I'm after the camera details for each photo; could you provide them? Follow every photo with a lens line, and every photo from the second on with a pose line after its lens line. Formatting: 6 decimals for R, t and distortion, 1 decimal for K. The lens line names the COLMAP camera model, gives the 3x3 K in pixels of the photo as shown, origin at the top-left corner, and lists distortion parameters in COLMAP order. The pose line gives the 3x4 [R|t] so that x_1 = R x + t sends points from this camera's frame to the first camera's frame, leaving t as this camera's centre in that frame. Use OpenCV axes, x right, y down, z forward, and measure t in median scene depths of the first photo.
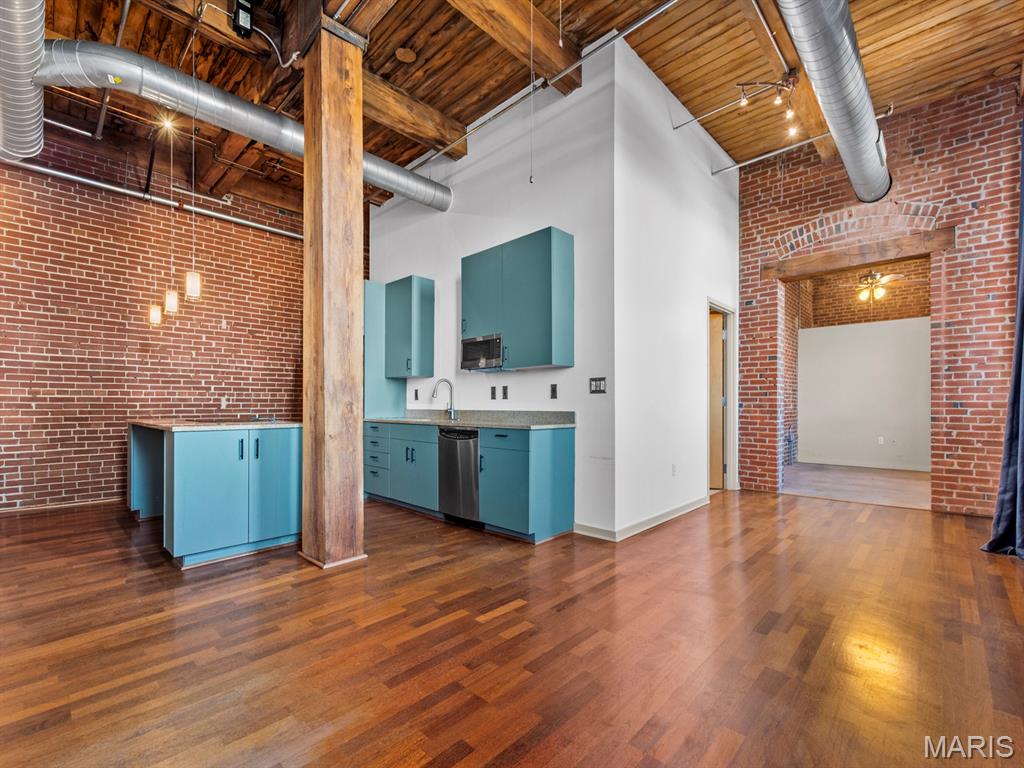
lens RADIAL K [[452.8, 0, 512.3], [0, 452.8, 398.6], [0, 0, 1]] dist [0.000451, -0.000018]
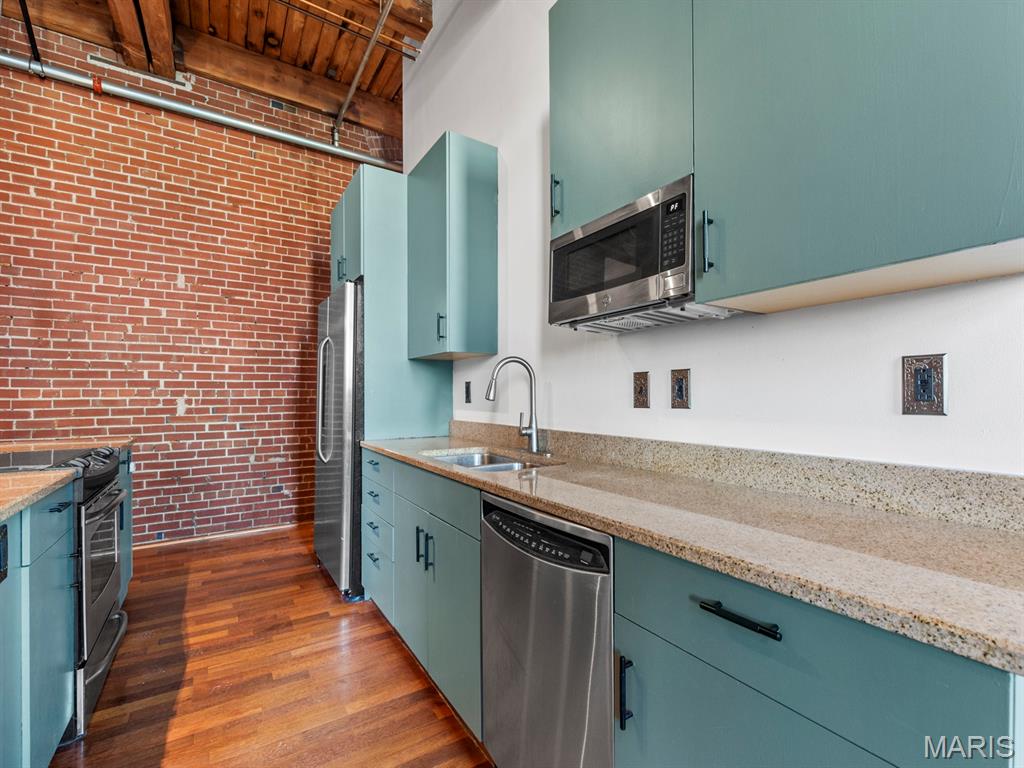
lens RADIAL K [[452.8, 0, 512.3], [0, 452.8, 398.6], [0, 0, 1]] dist [0.000451, -0.000018]
pose [[0.973003, -0.002713, -0.230777, -0.047012], [0.007565, 0.999768, 0.020143, -0.010944], [0.230669, -0.021345, 0.972798, 0.509266]]
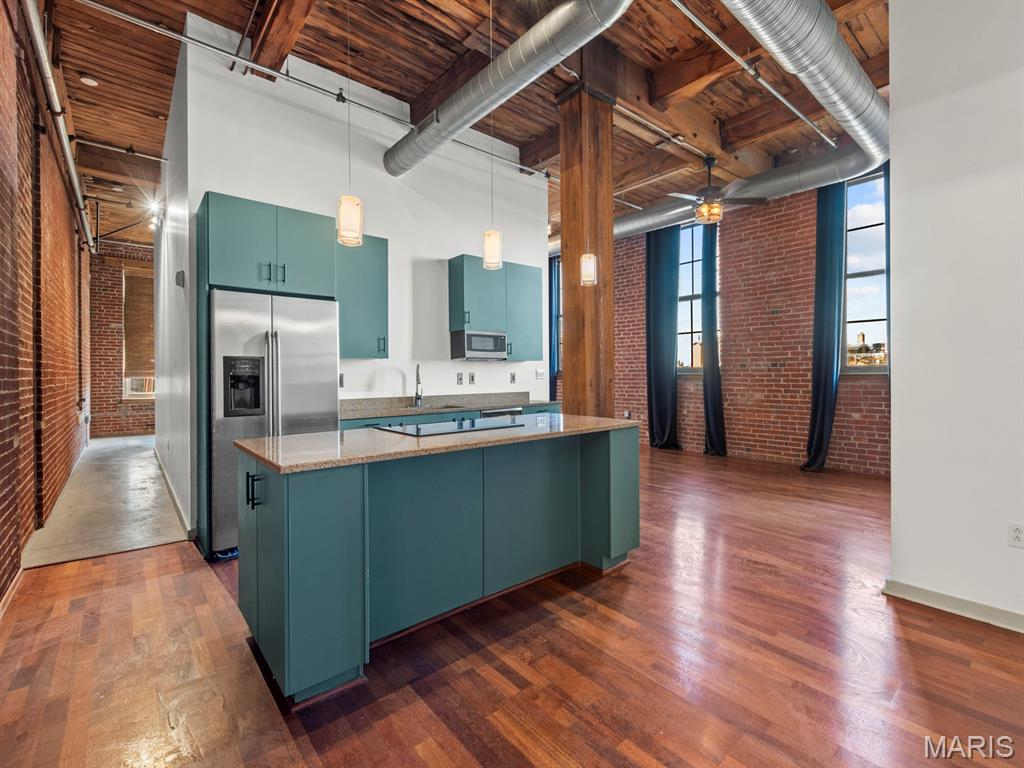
lens RADIAL K [[459.4, 0, 512.4], [0, 459.4, 375.1], [0, 0, 1]] dist [-0.000298, -0.000050]
pose [[0.107854, -0.000026, 0.994167, -0.933135], [-0.003669, 0.999993, 0.000424, -0.018205], [-0.994160, -0.003694, 0.107853, 0.606711]]
